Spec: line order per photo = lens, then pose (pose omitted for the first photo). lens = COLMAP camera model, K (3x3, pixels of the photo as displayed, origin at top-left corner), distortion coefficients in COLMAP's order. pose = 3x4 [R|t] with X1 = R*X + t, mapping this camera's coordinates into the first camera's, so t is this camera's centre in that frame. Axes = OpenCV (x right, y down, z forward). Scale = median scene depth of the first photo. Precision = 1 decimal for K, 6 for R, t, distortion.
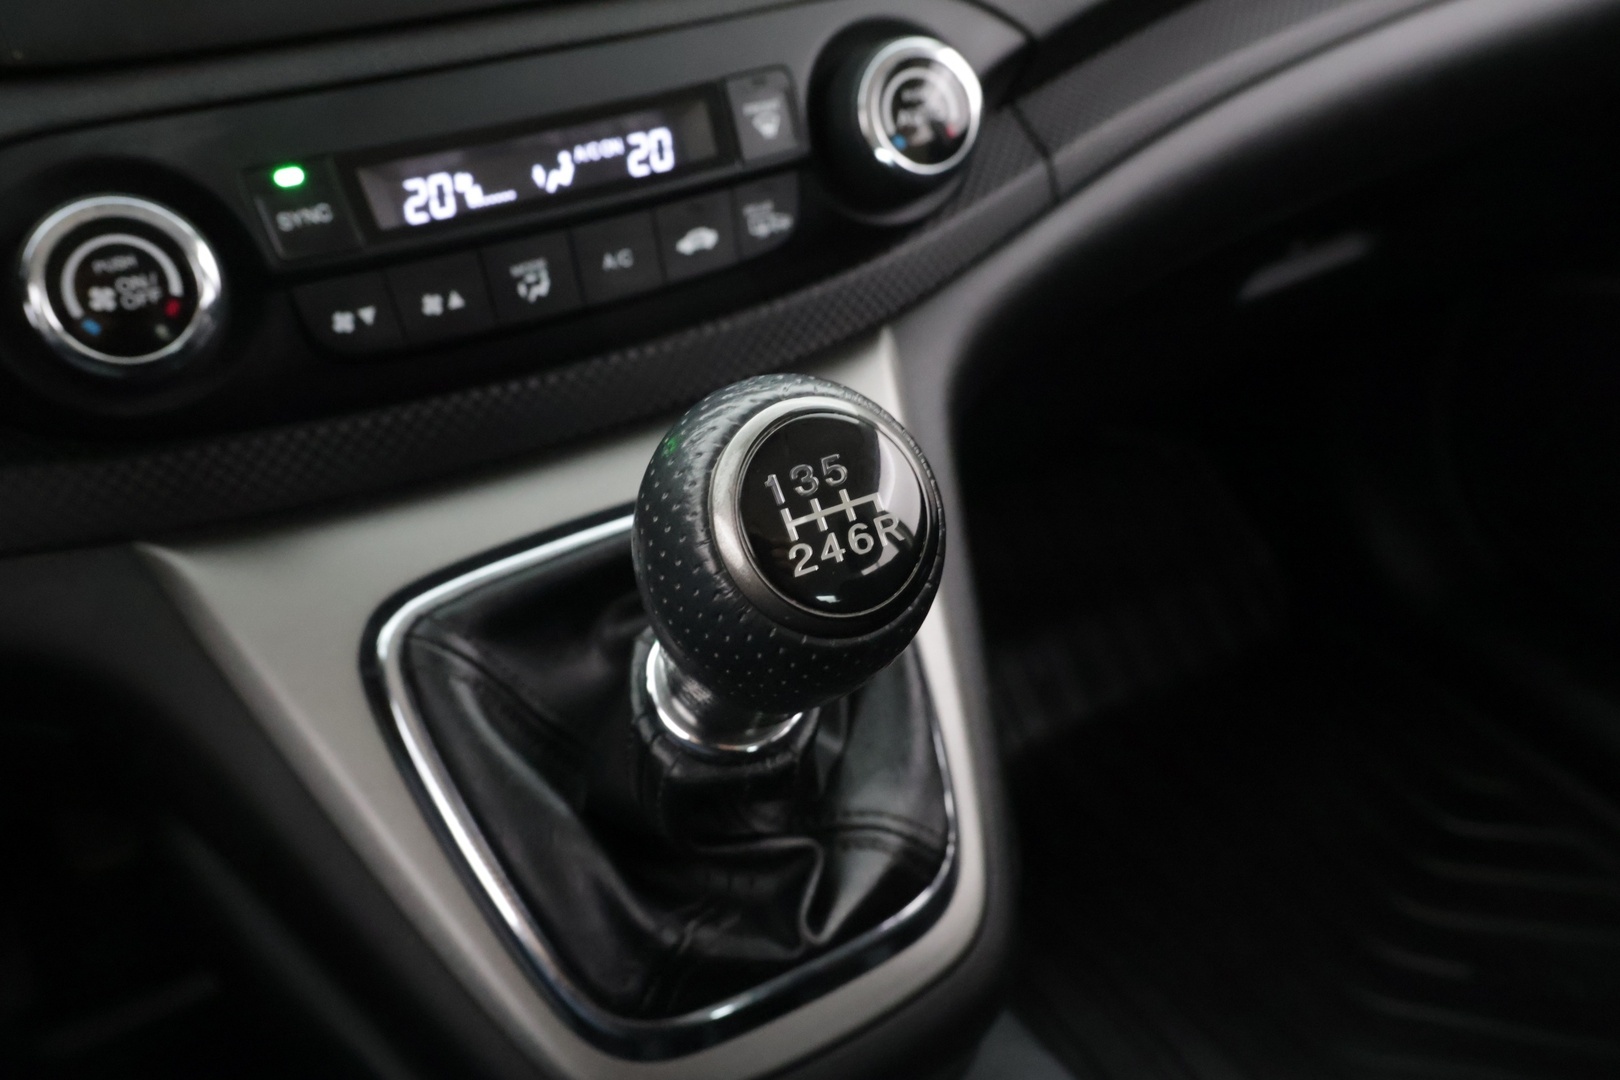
lens RADIAL K [[1350.8, 0, 805.6], [0, 1350.8, 537.3], [0, 0, 1]] dist [-0.043235, 0.058906]
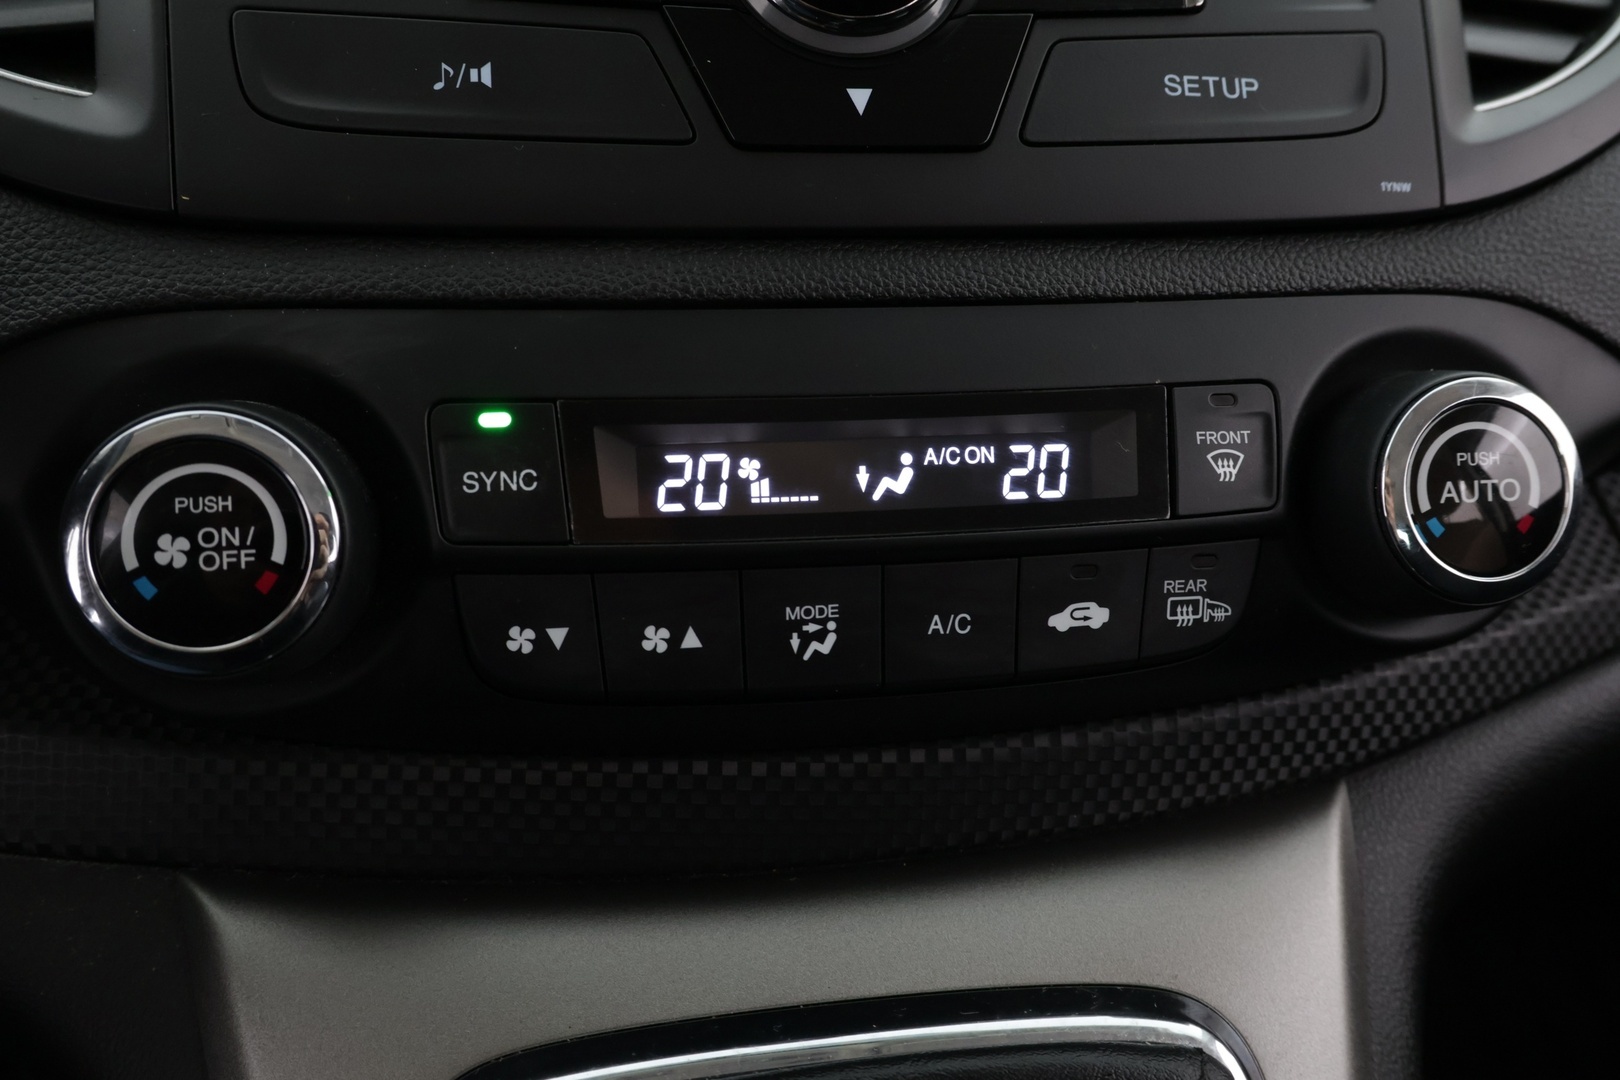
lens RADIAL K [[1350.8, 0, 812.2], [0, 1350.8, 542.6], [0, 0, 1]] dist [-0.043235, 0.058906]
pose [[0.941356, 0.199667, -0.271996, -0.034030], [-0.242559, 0.960815, -0.134163, -0.144434], [0.234550, 0.192270, 0.952900, 0.369258]]
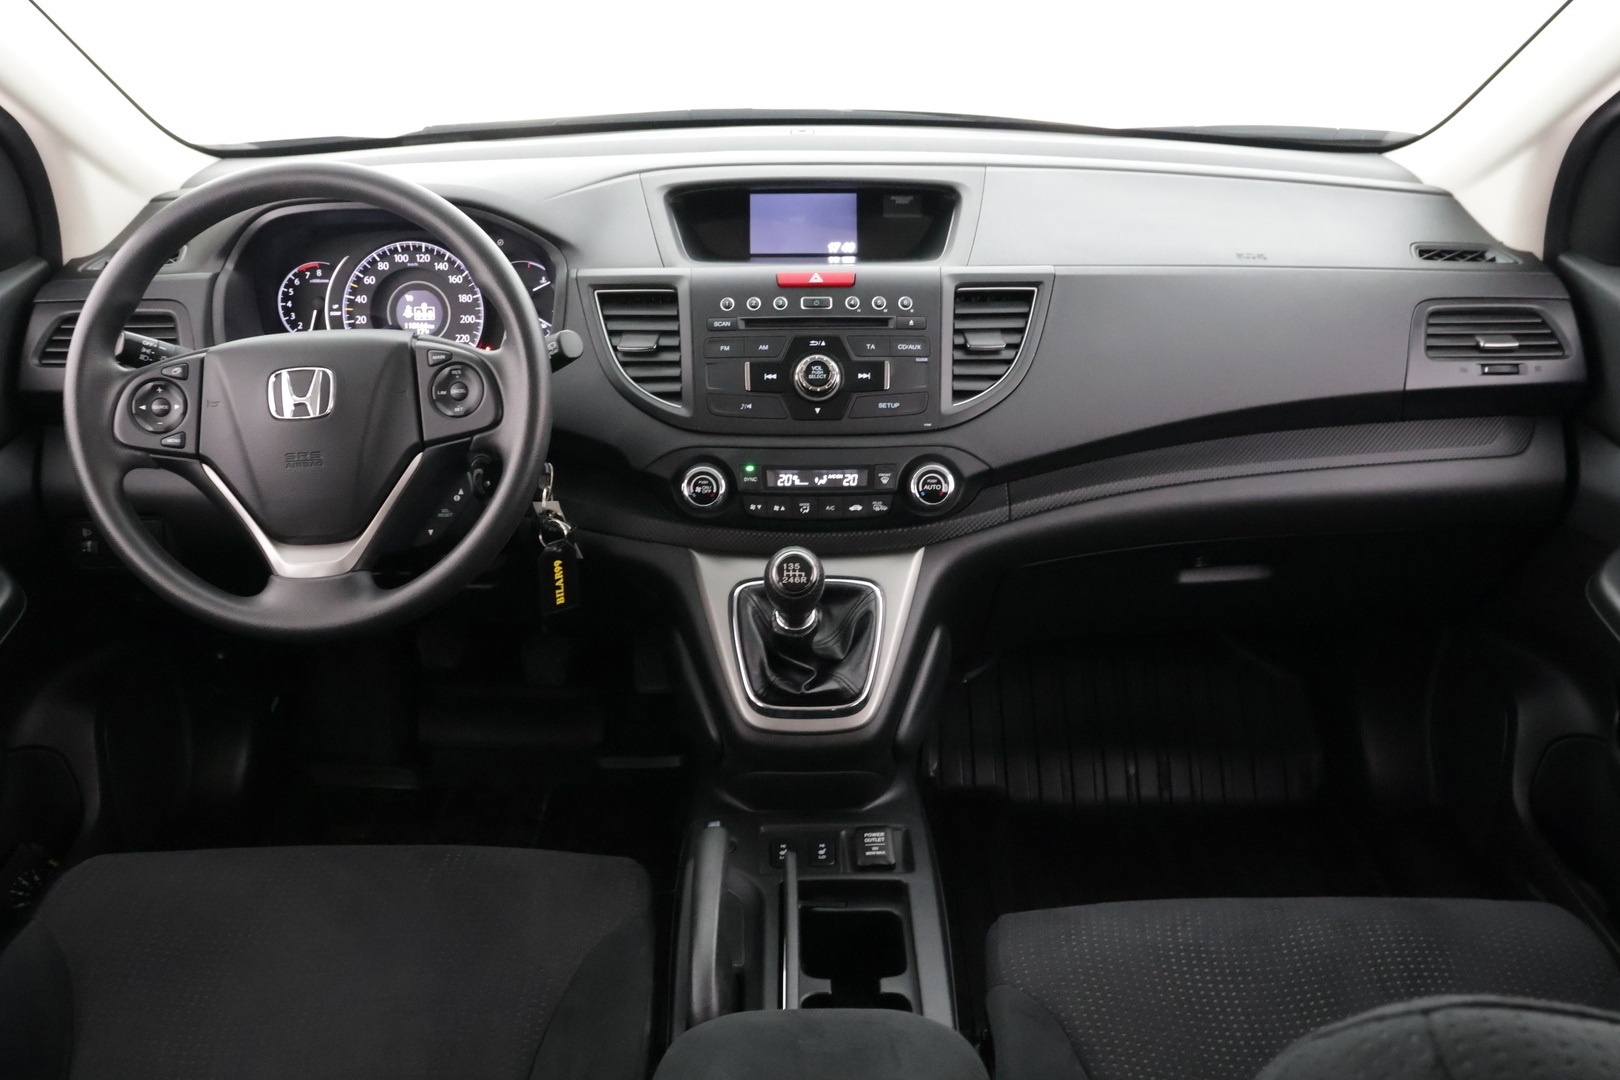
lens RADIAL K [[1350.8, 0, 810.2], [0, 1350.8, 535.0], [0, 0, 1]] dist [-0.043235, 0.058906]
pose [[0.878424, 0.256531, -0.403190, 1.287172], [-0.296899, 0.954078, -0.039815, 0.017562], [0.374462, 0.154681, 0.914250, -2.289849]]
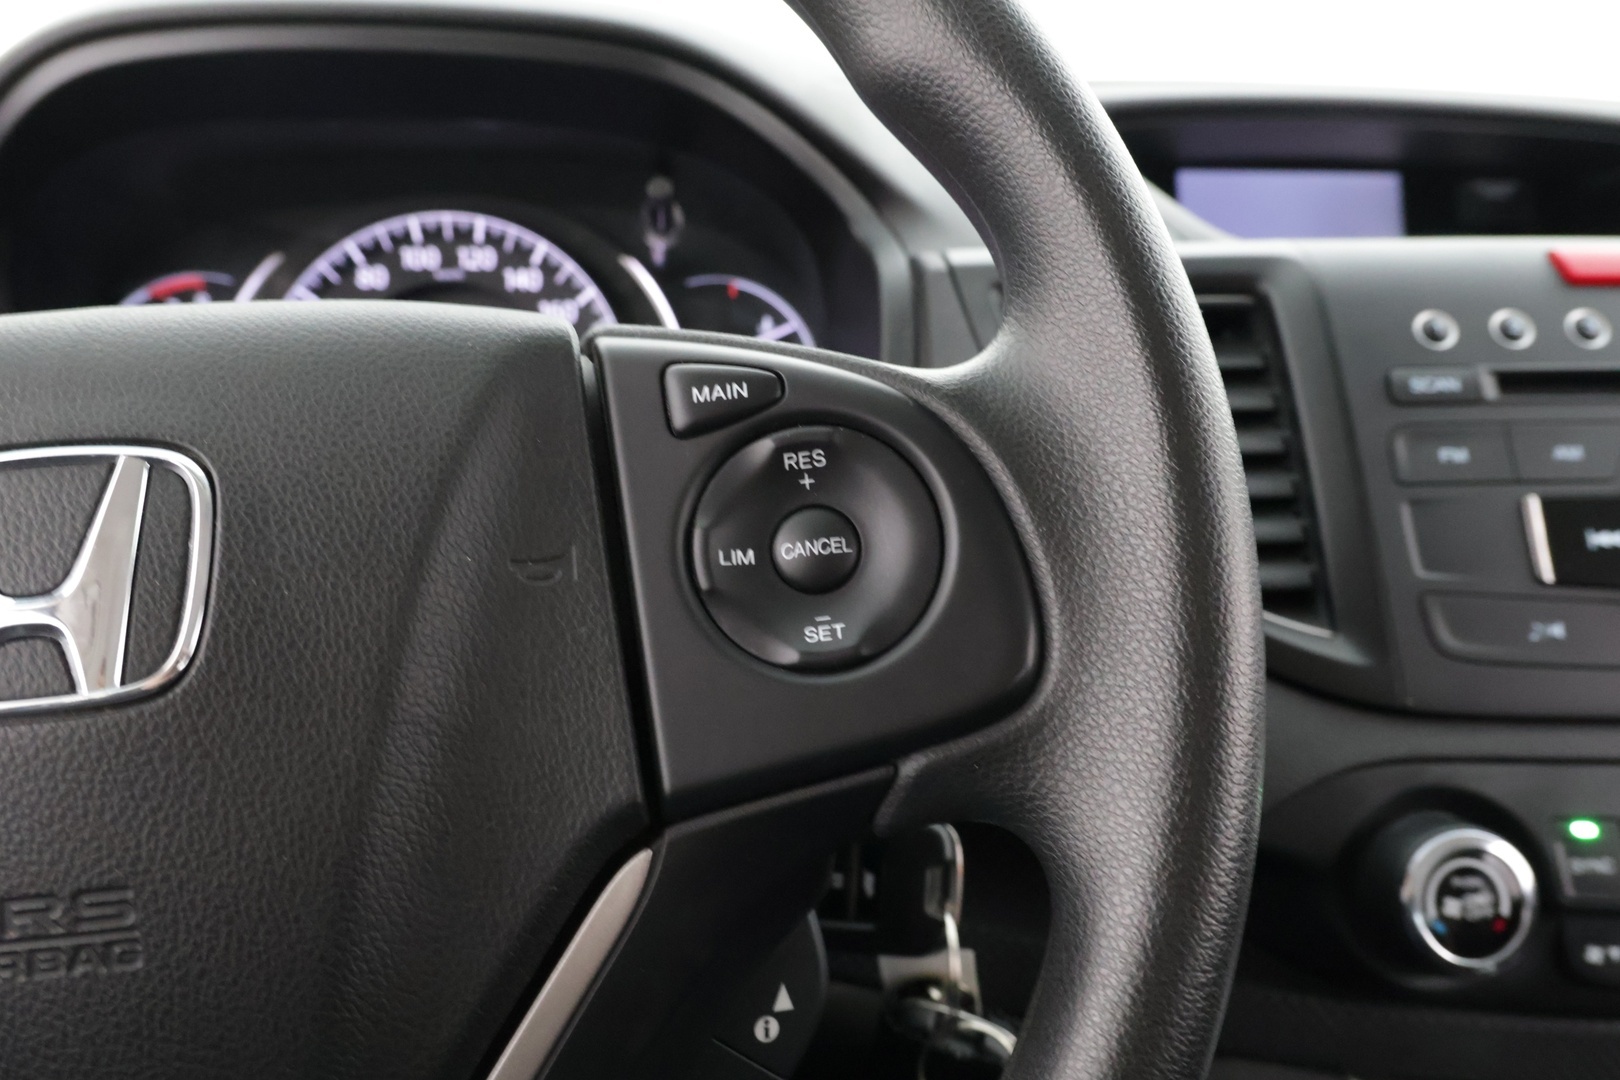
lens RADIAL K [[1350.8, 0, 804.7], [0, 1350.8, 548.0], [0, 0, 1]] dist [-0.043235, 0.058906]
pose [[0.905932, 0.184171, -0.381272, -0.560483], [-0.283428, 0.932730, -0.222898, -0.034295], [0.314572, 0.309993, 0.897189, -0.353372]]
